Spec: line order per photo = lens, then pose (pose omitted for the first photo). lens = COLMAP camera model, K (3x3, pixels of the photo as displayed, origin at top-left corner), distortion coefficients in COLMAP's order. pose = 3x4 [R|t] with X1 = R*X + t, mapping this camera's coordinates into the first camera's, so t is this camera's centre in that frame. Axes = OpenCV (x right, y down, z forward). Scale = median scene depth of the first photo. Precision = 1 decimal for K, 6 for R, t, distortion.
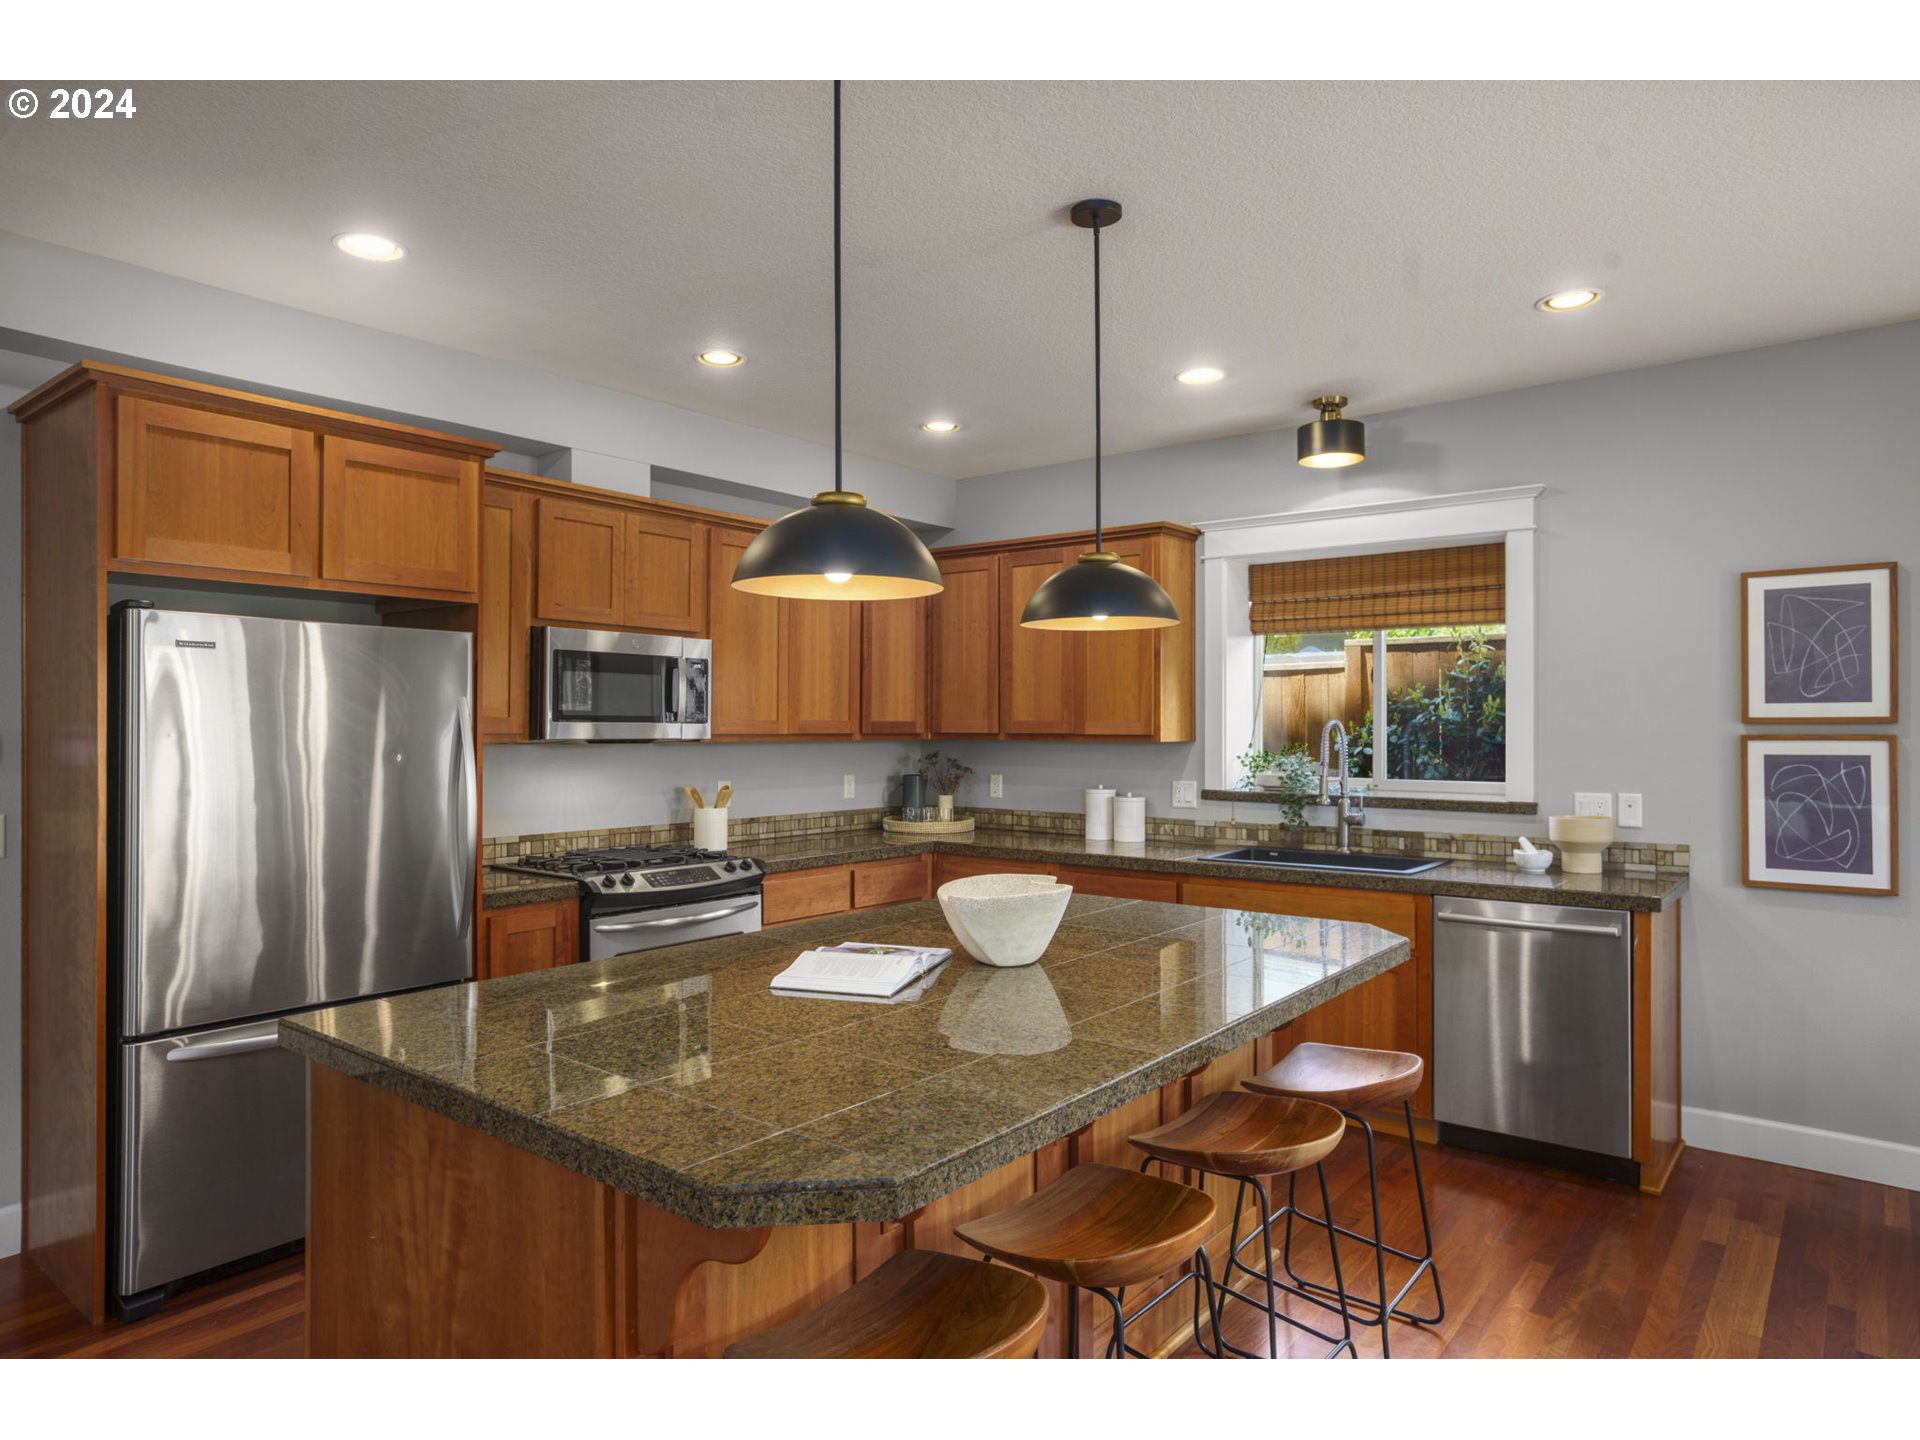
lens RADIAL K [[928.1, 0, 958.2], [0, 928.1, 692.4], [0, 0, 1]] dist [-0.042727, 0.006160]
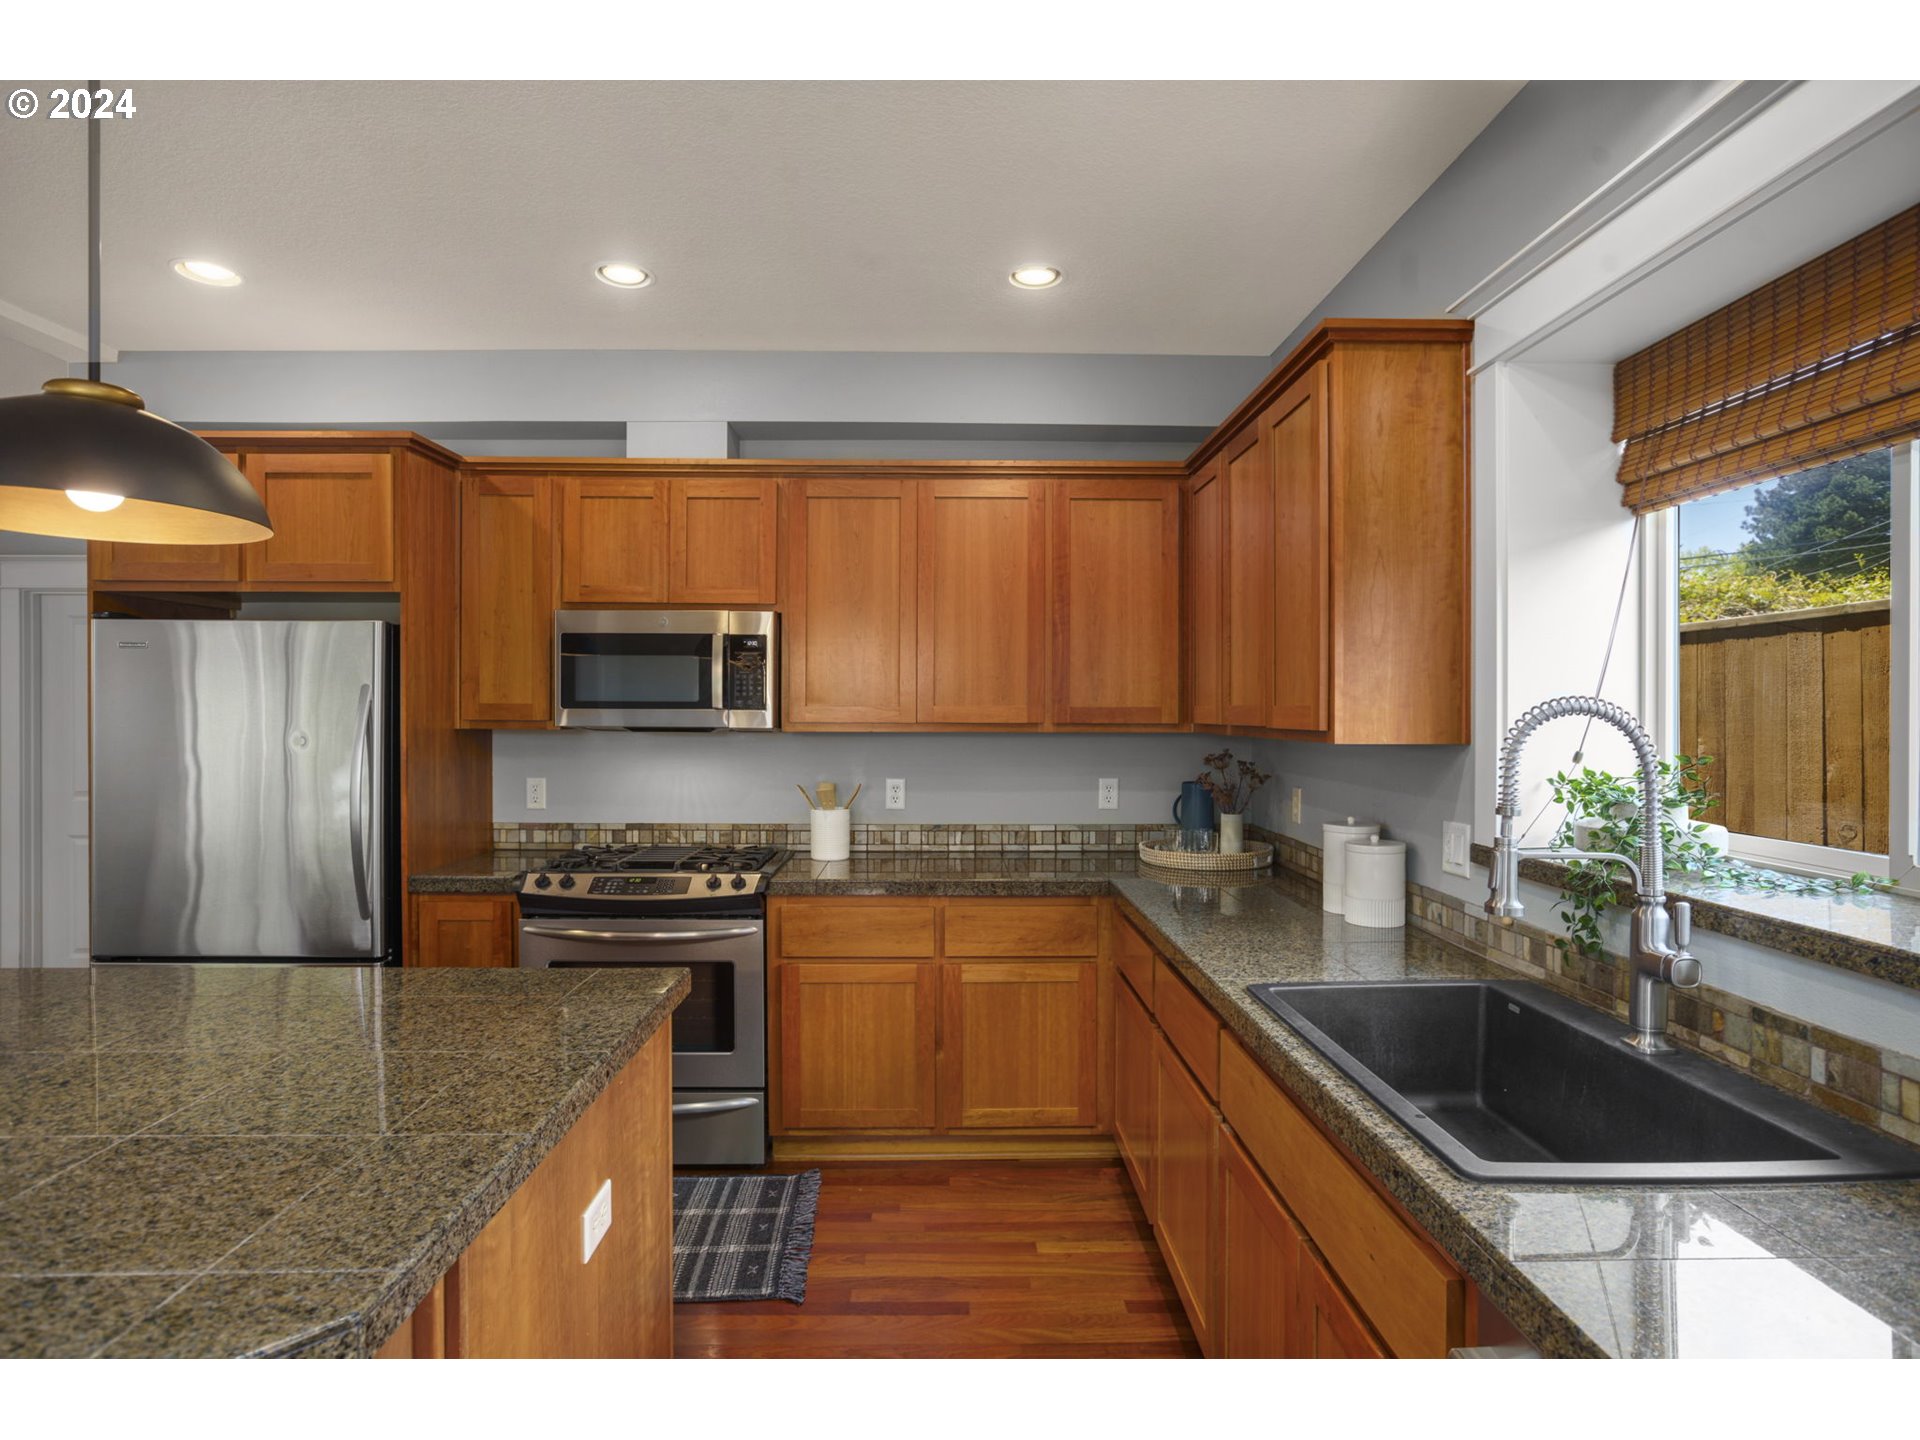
lens RADIAL K [[928.1, 0, 958.2], [0, 928.1, 692.4], [0, 0, 1]] dist [-0.042727, 0.006160]
pose [[0.713754, -0.015166, -0.700233, 0.439561], [0.023061, 0.999732, 0.001854, 0.019129], [0.700017, -0.017471, 0.713912, 0.496529]]
